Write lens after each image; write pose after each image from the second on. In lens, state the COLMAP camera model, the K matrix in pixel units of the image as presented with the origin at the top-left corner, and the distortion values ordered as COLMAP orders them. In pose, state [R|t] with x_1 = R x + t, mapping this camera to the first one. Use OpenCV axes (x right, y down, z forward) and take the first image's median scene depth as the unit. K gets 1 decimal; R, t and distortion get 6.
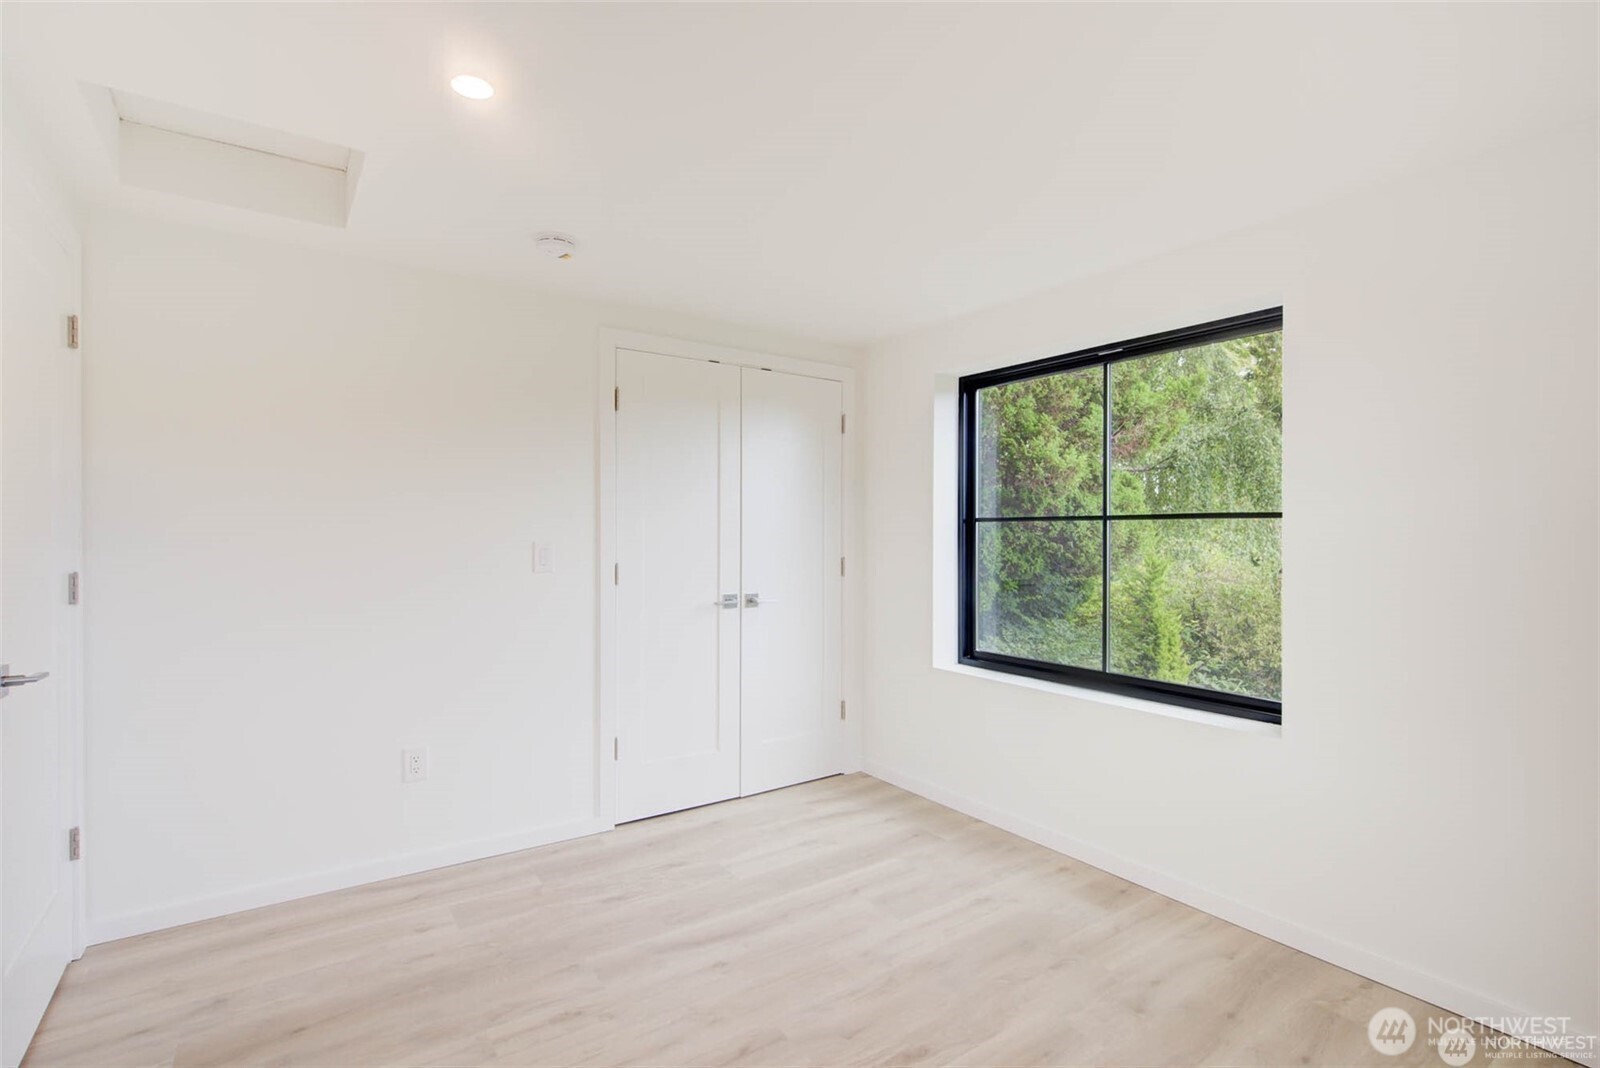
lens RADIAL K [[751.8, 0, 803.2], [0, 751.8, 534.3], [0, 0, 1]] dist [0.002706, 0.000440]
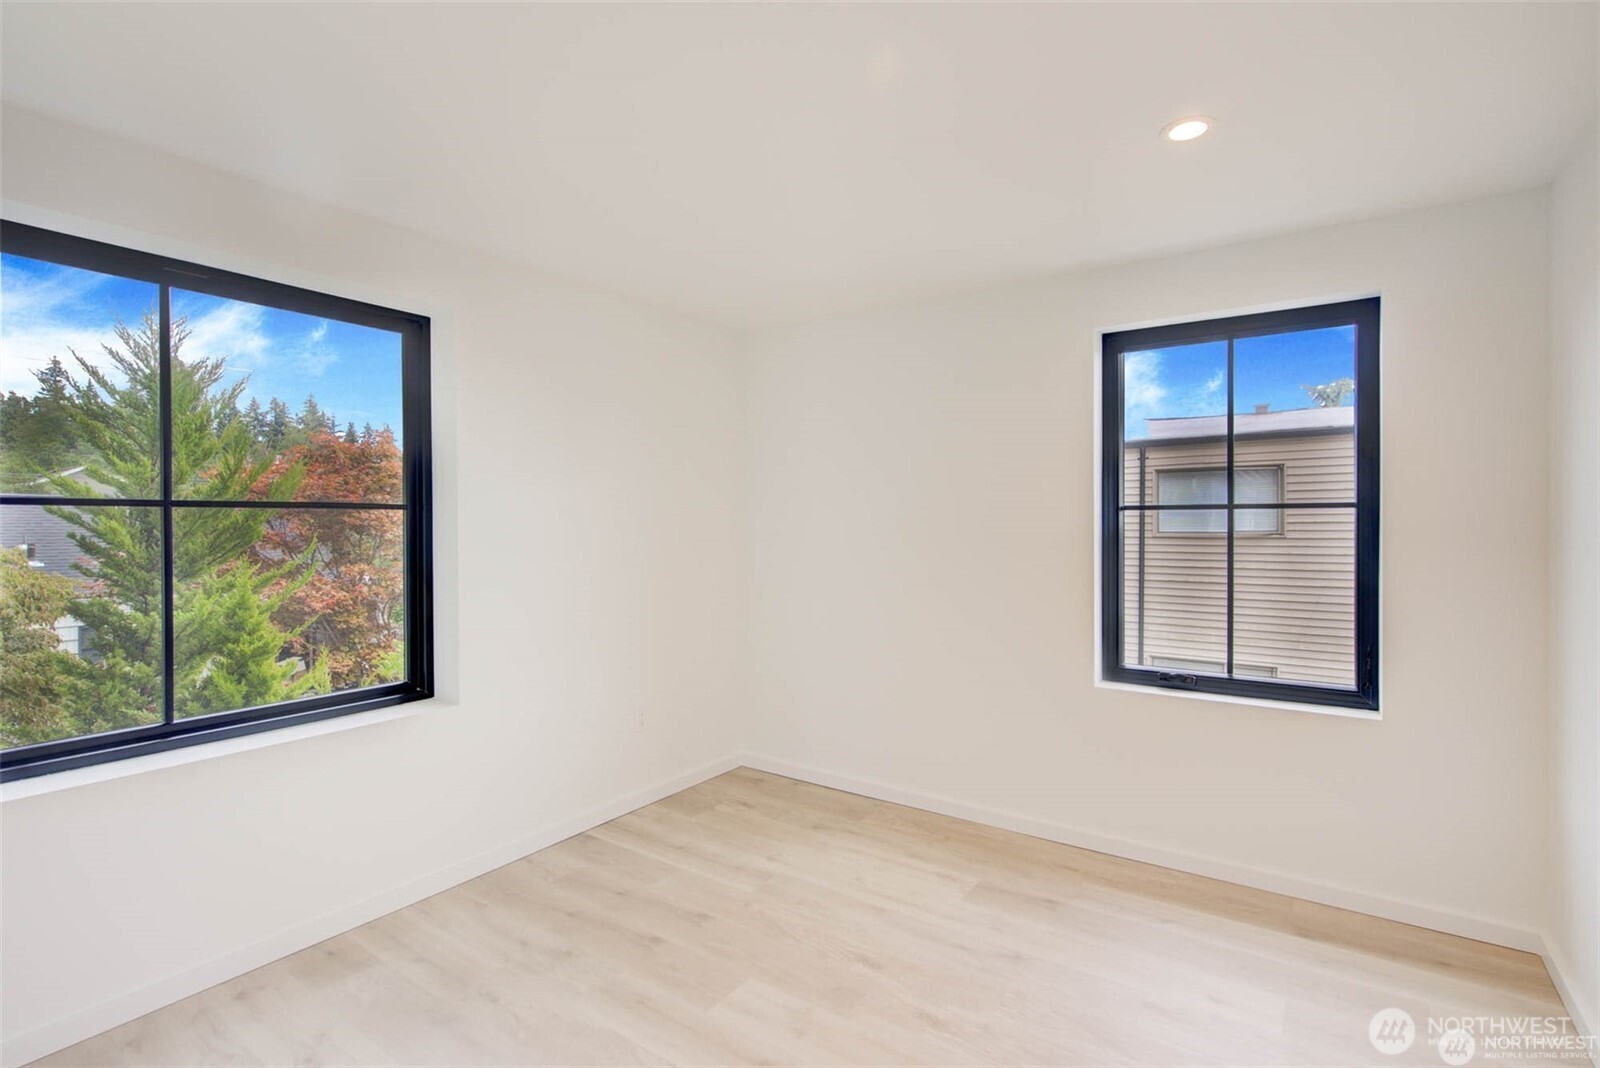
lens RADIAL K [[751.8, 0, 799.1], [0, 751.8, 529.6], [0, 0, 1]] dist [0.002706, 0.000440]
pose [[-0.352036, -0.008479, 0.935948, -0.493142], [-0.006447, 0.999957, 0.006634, -0.006089], [-0.935964, -0.003698, -0.352076, 0.738275]]
